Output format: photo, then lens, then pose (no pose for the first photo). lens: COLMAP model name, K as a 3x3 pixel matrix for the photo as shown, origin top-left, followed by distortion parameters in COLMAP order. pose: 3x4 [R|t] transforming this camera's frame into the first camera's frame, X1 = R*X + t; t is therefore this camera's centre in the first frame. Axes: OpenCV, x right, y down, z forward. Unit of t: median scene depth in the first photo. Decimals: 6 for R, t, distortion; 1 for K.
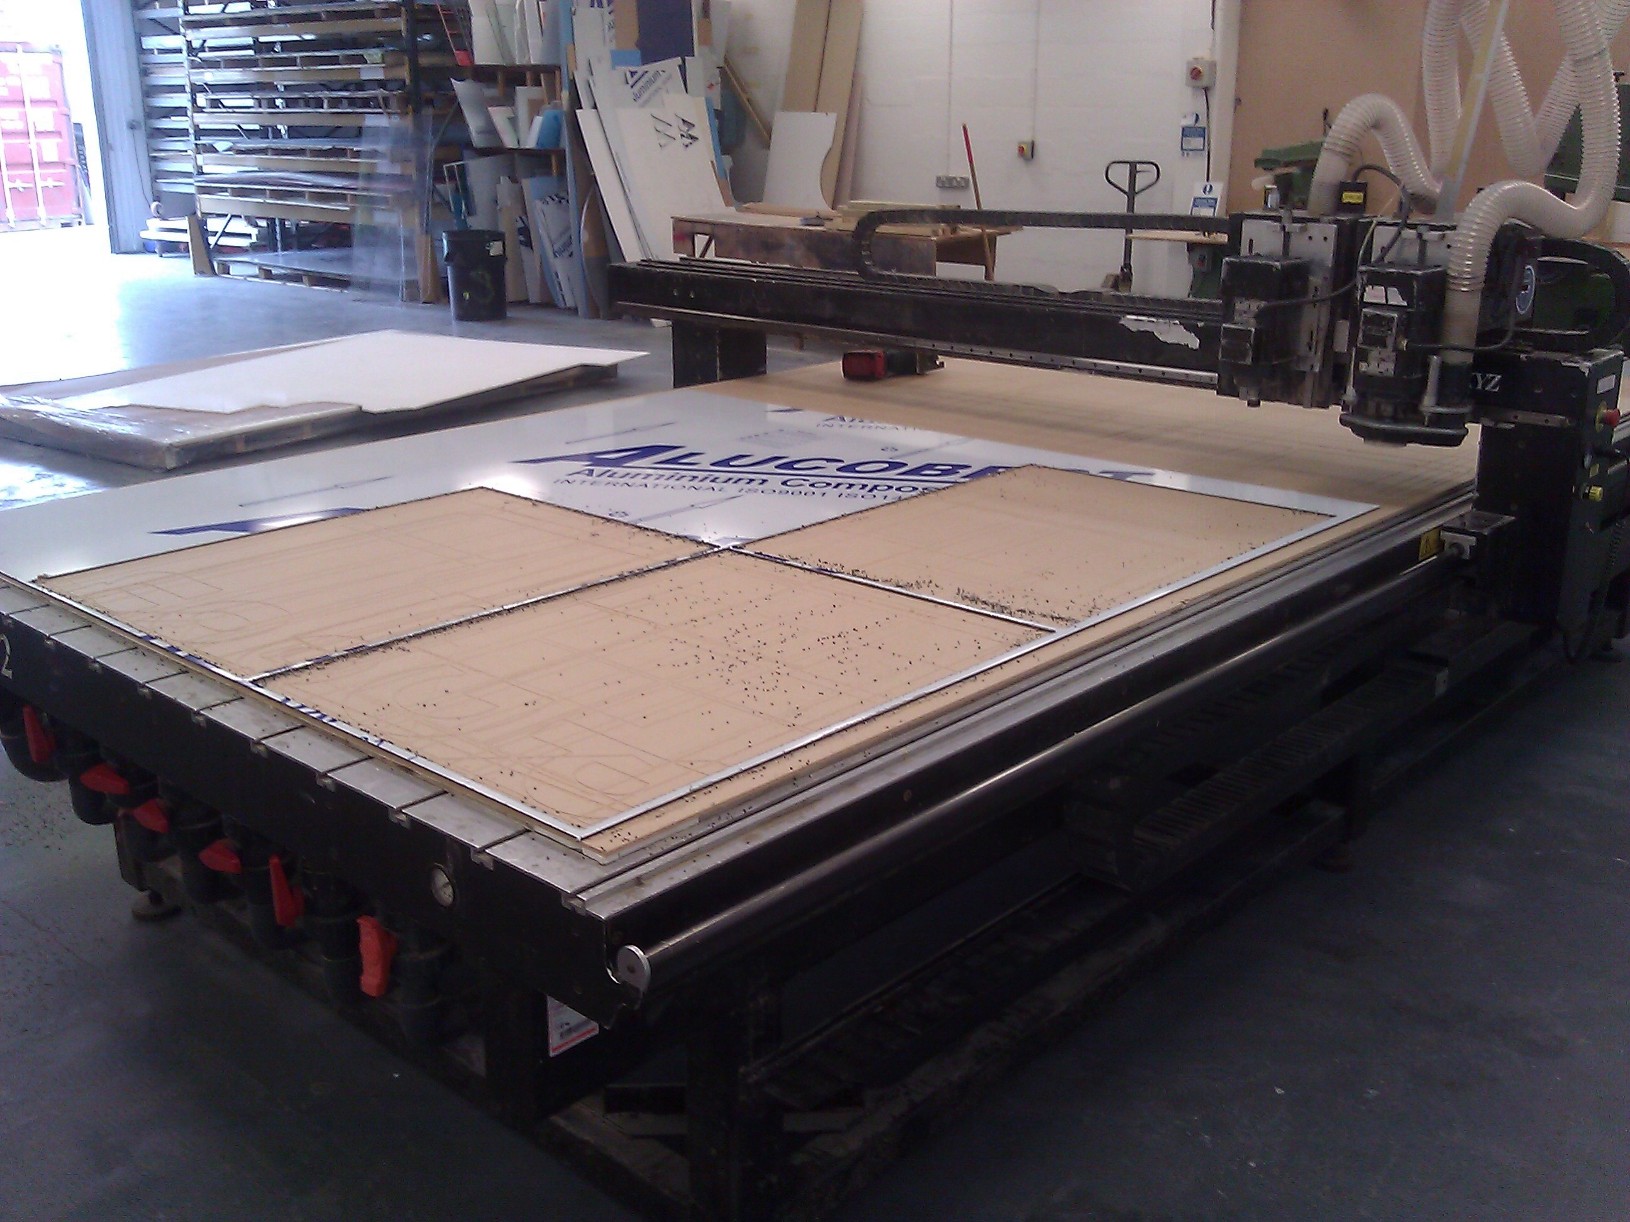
lens RADIAL K [[1653.7, 0, 812.8], [0, 1653.7, 609.3], [0, 0, 1]] dist [0.029328, 0.000000]
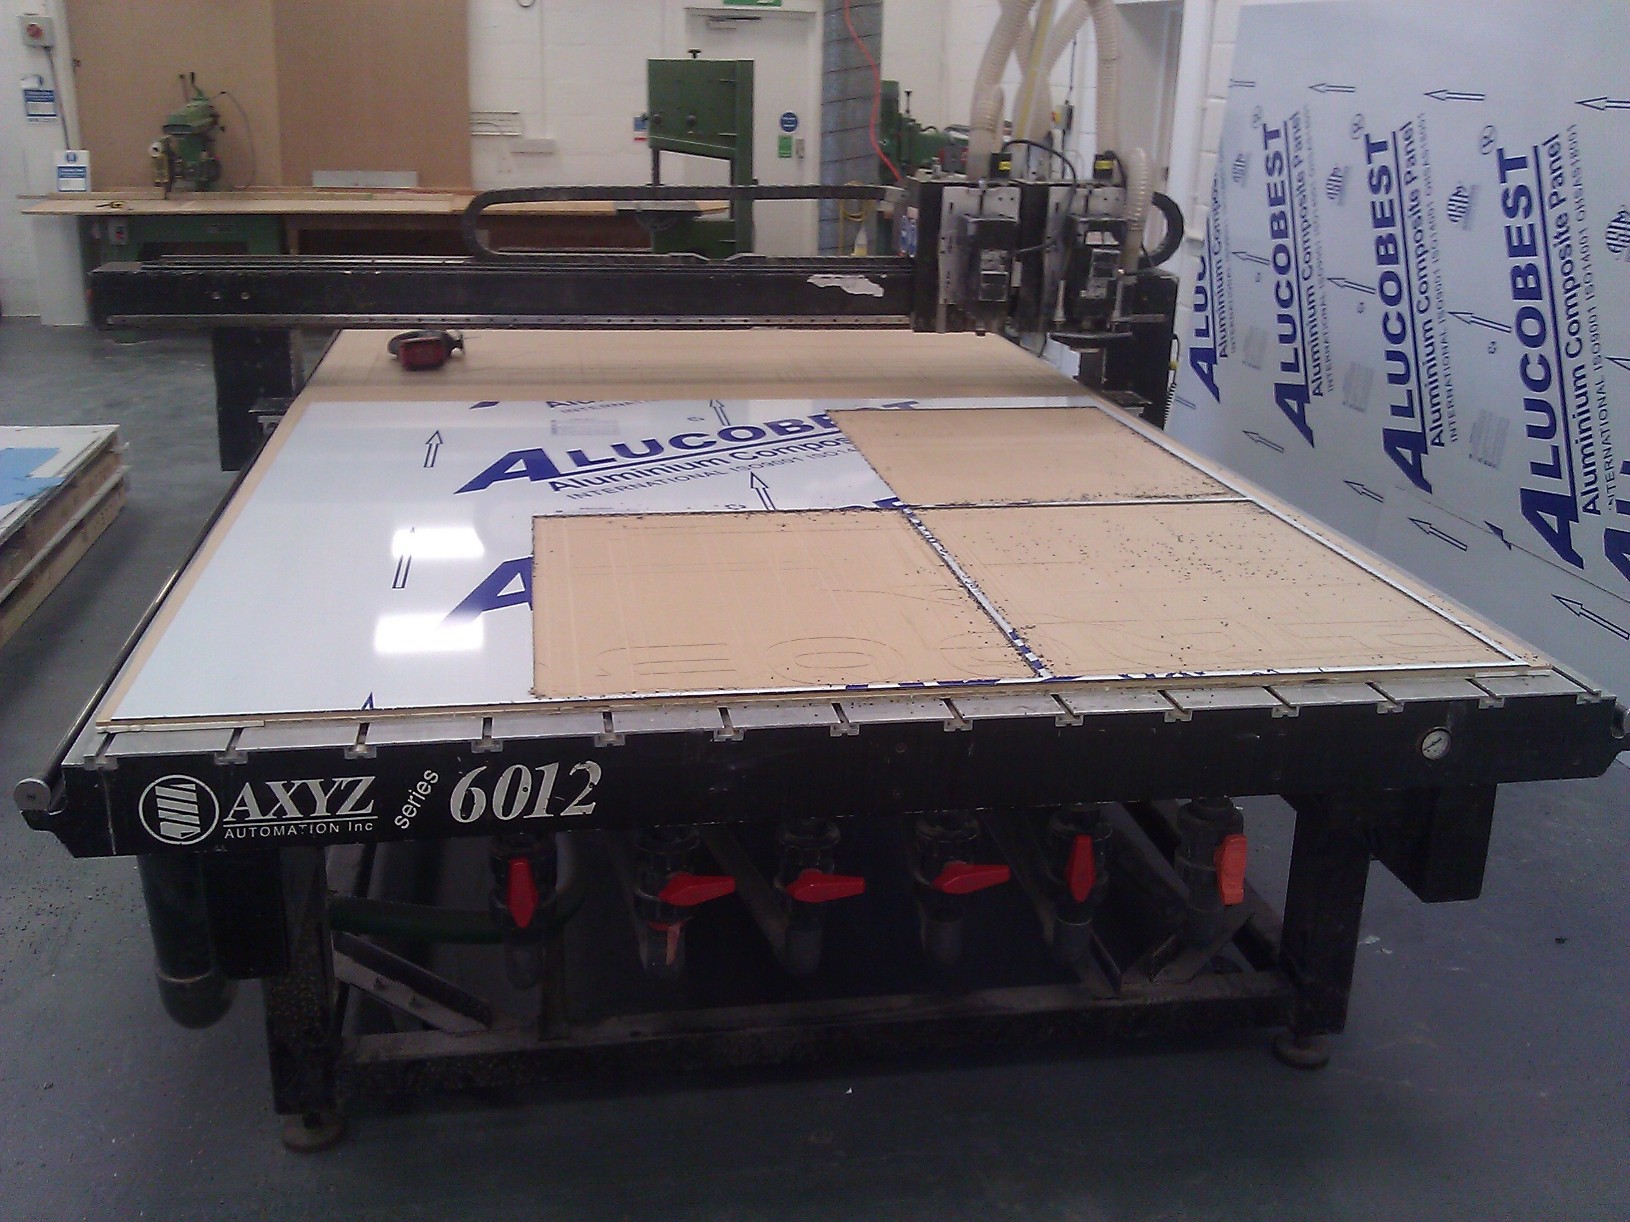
lens RADIAL K [[1653.7, 0, 811.8], [0, 1653.7, 613.1], [0, 0, 1]] dist [0.029328, 0.000000]
pose [[0.610536, -0.231897, 0.757278, -0.749936], [0.212344, 0.969094, 0.125563, -0.095932], [-0.762992, 0.084142, 0.640908, 0.290394]]
